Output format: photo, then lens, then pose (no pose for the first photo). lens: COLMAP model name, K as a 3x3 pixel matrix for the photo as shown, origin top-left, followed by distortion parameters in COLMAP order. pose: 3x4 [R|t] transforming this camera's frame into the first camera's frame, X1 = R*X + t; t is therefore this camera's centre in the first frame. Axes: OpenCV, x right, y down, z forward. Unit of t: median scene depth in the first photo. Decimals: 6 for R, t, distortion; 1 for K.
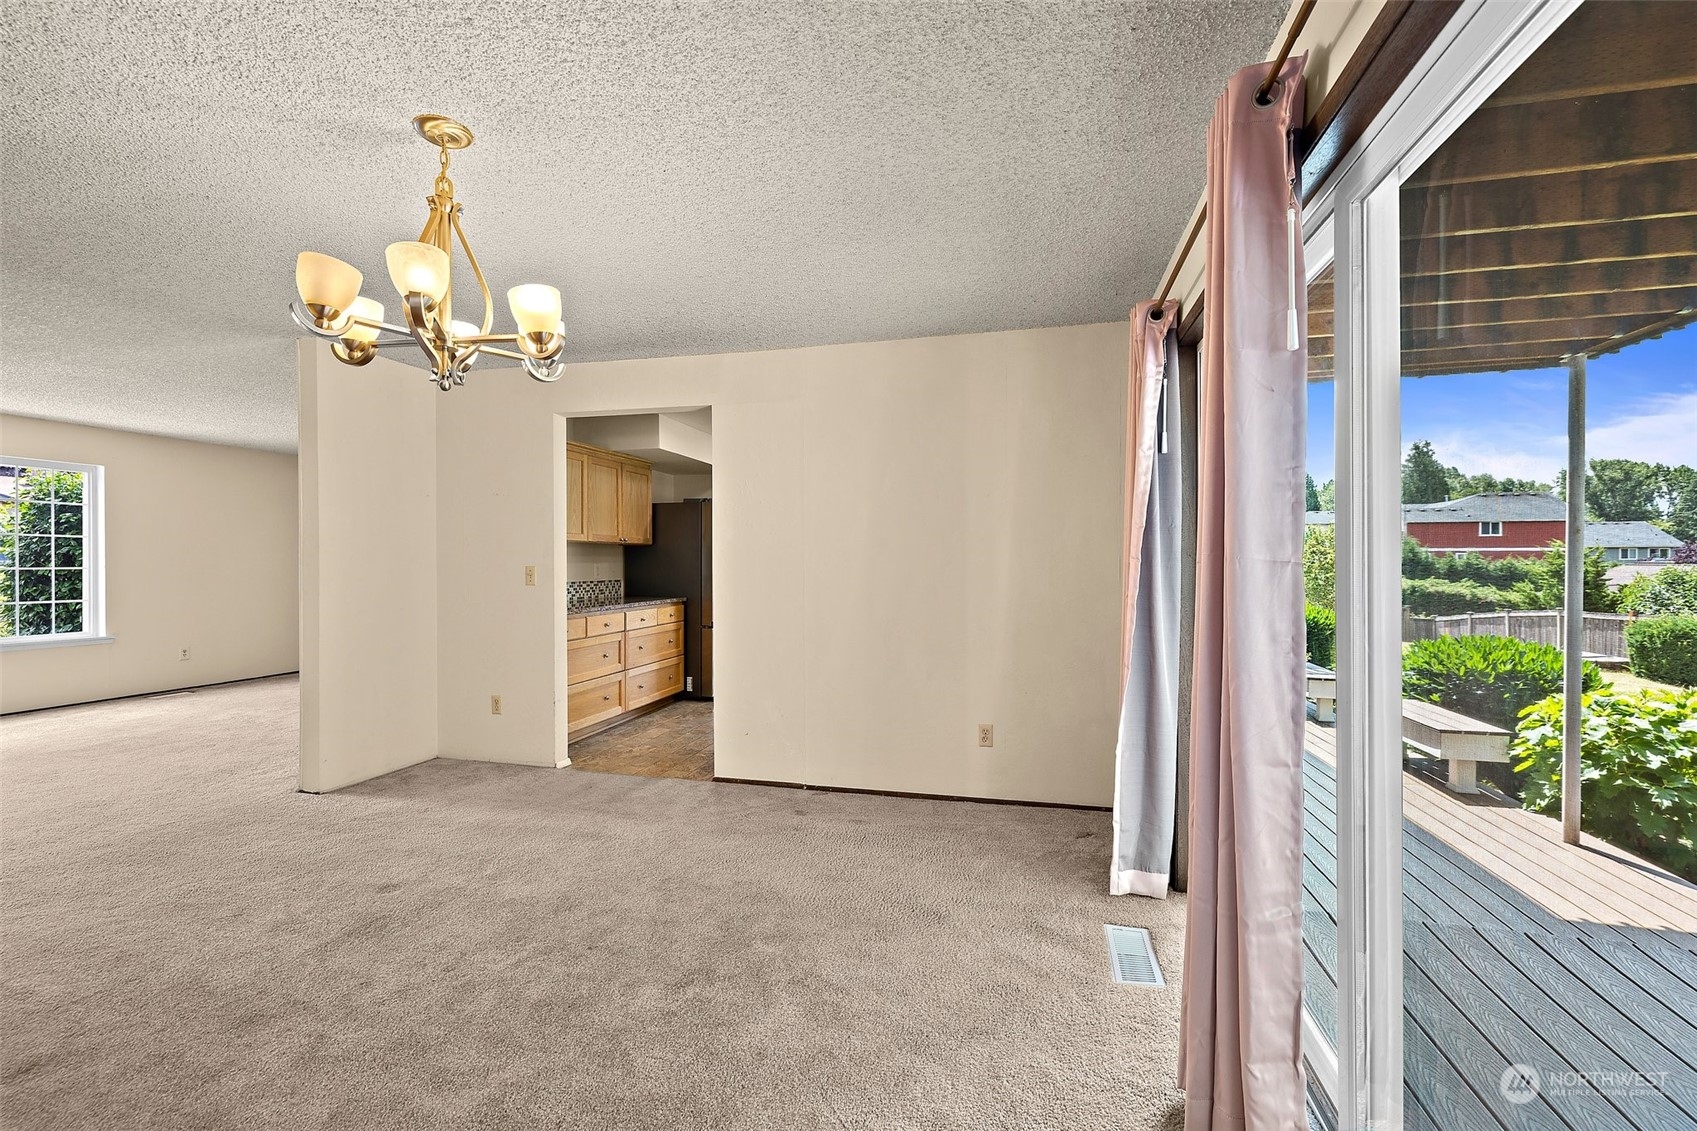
lens RADIAL K [[714.7, 0, 848.5], [0, 714.7, 565.5], [0, 0, 1]] dist [0.000489, 0.000053]
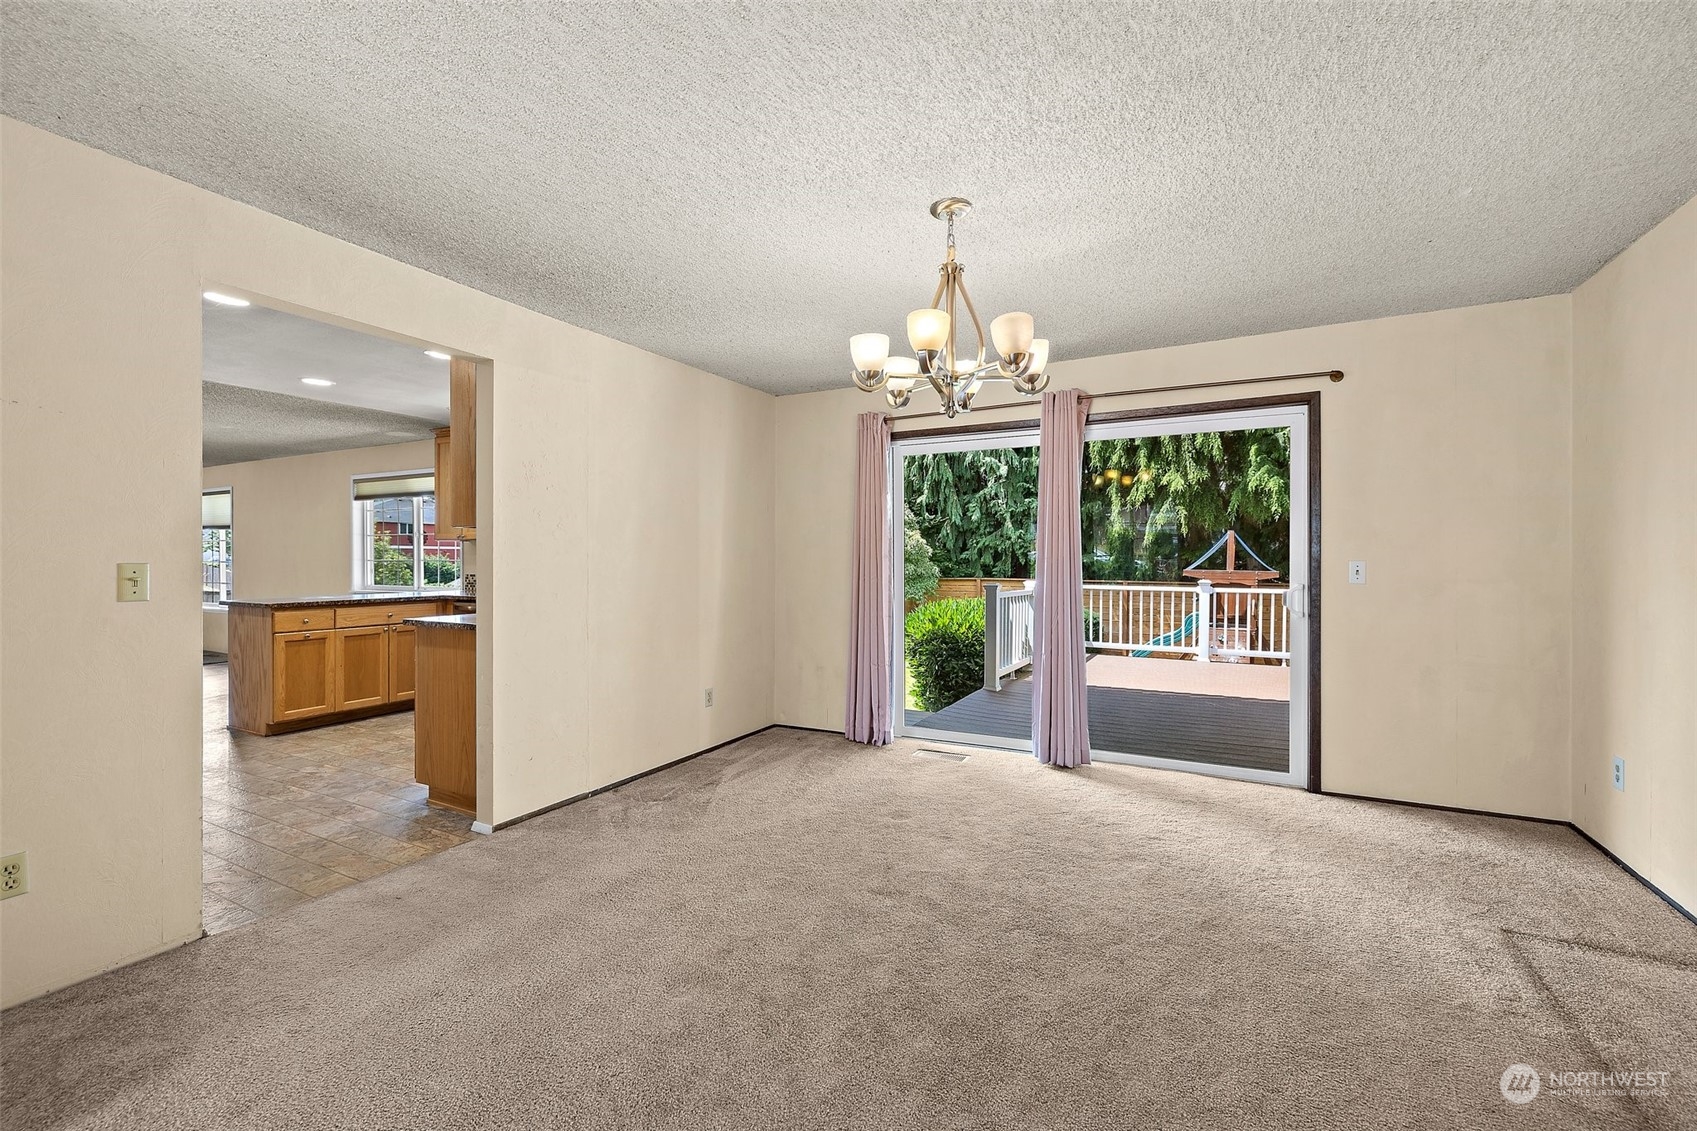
lens RADIAL K [[714.7, 0, 848.5], [0, 714.7, 565.5], [0, 0, 1]] dist [0.000489, 0.000053]
pose [[0.236186, -0.008402, 0.971672, -0.945327], [0.002448, 0.999965, 0.008052, 0.000187], [-0.971705, 0.000477, 0.236198, 0.467195]]
